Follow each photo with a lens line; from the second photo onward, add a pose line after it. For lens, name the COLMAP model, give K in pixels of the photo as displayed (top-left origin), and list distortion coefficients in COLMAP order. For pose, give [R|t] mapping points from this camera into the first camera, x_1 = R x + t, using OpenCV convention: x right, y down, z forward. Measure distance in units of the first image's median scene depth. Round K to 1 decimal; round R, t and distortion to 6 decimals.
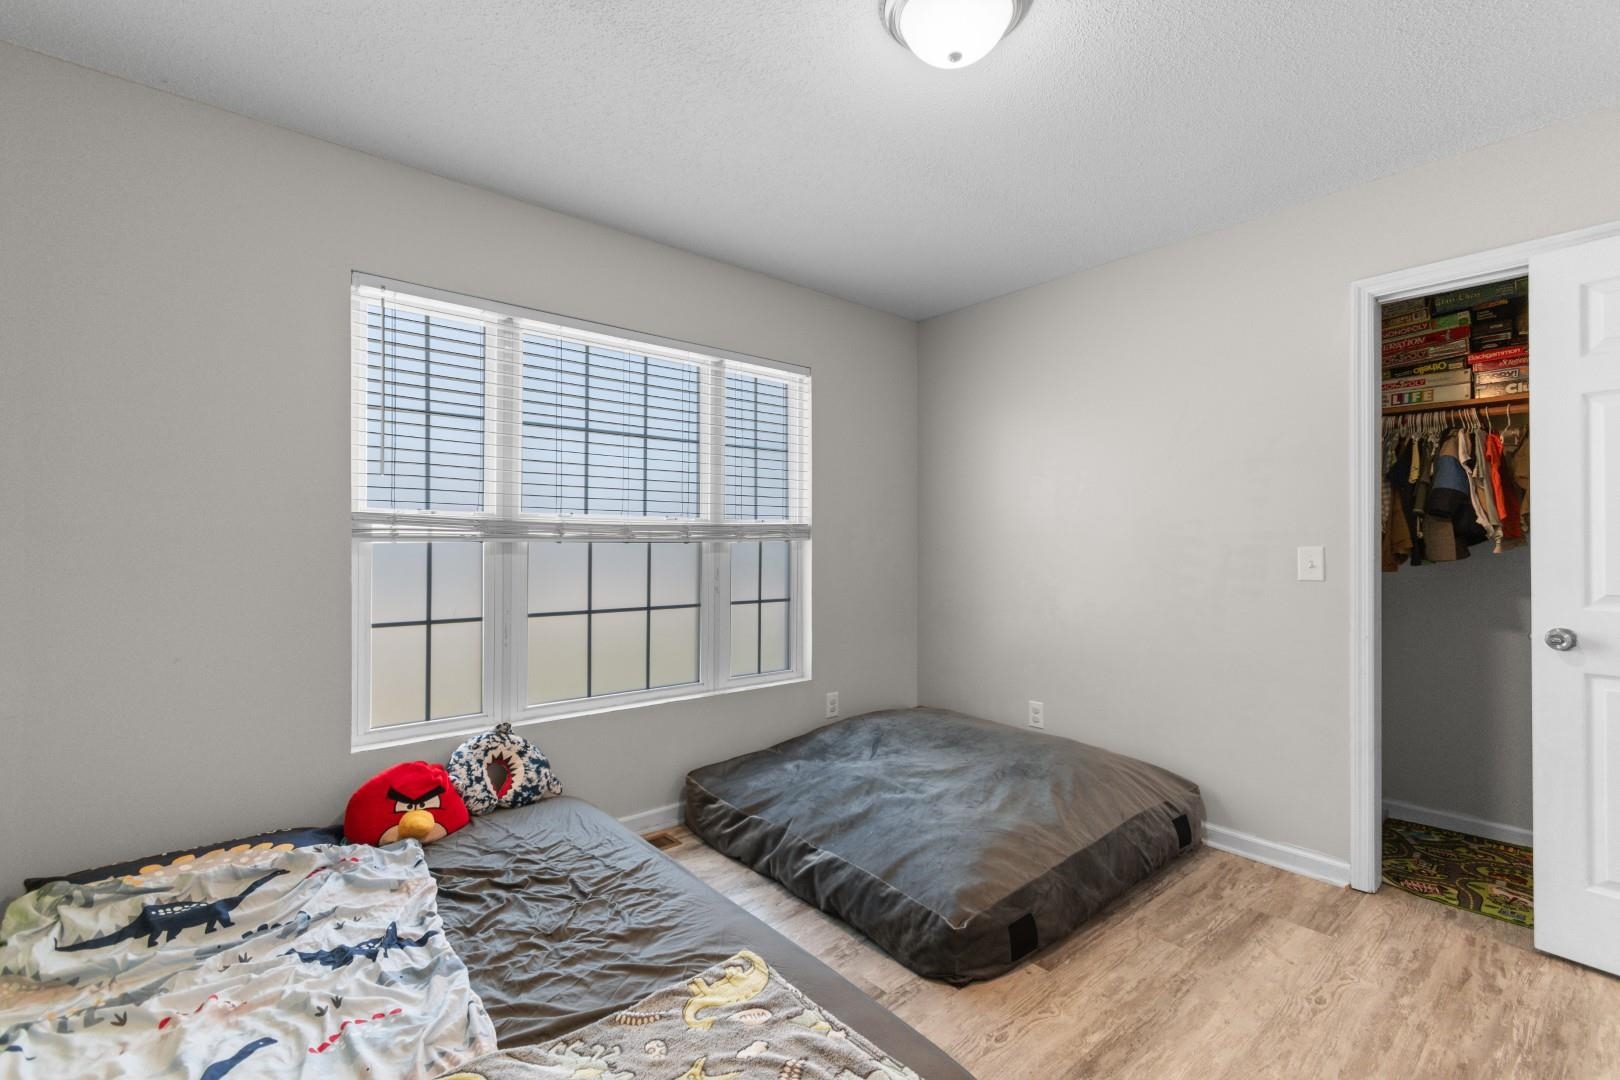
lens RADIAL K [[717.3, 0, 781.5], [0, 717.3, 537.4], [0, 0, 1]] dist [0.002431, 0.000123]
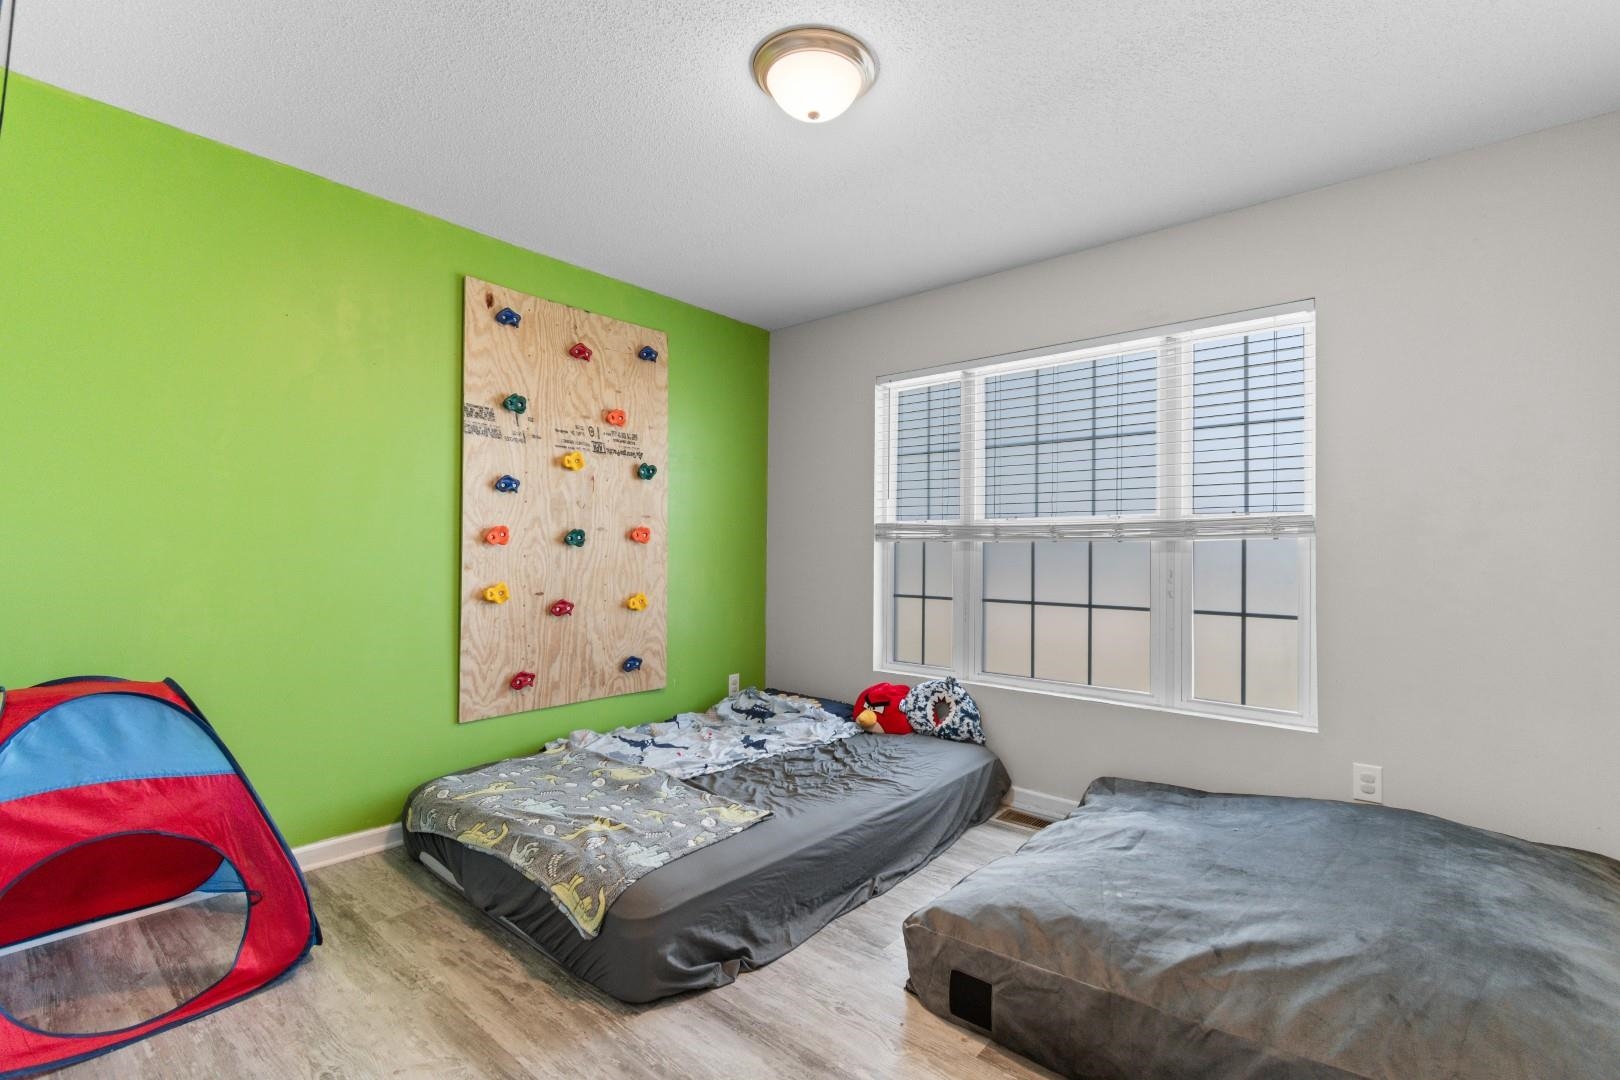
lens RADIAL K [[717.3, 0, 813.4], [0, 717.3, 536.2], [0, 0, 1]] dist [0.002431, 0.000123]
pose [[0.159856, -0.019552, -0.986947, 0.922242], [0.003938, 0.999809, -0.019168, 0.021366], [0.987132, -0.000823, 0.159902, 0.545258]]
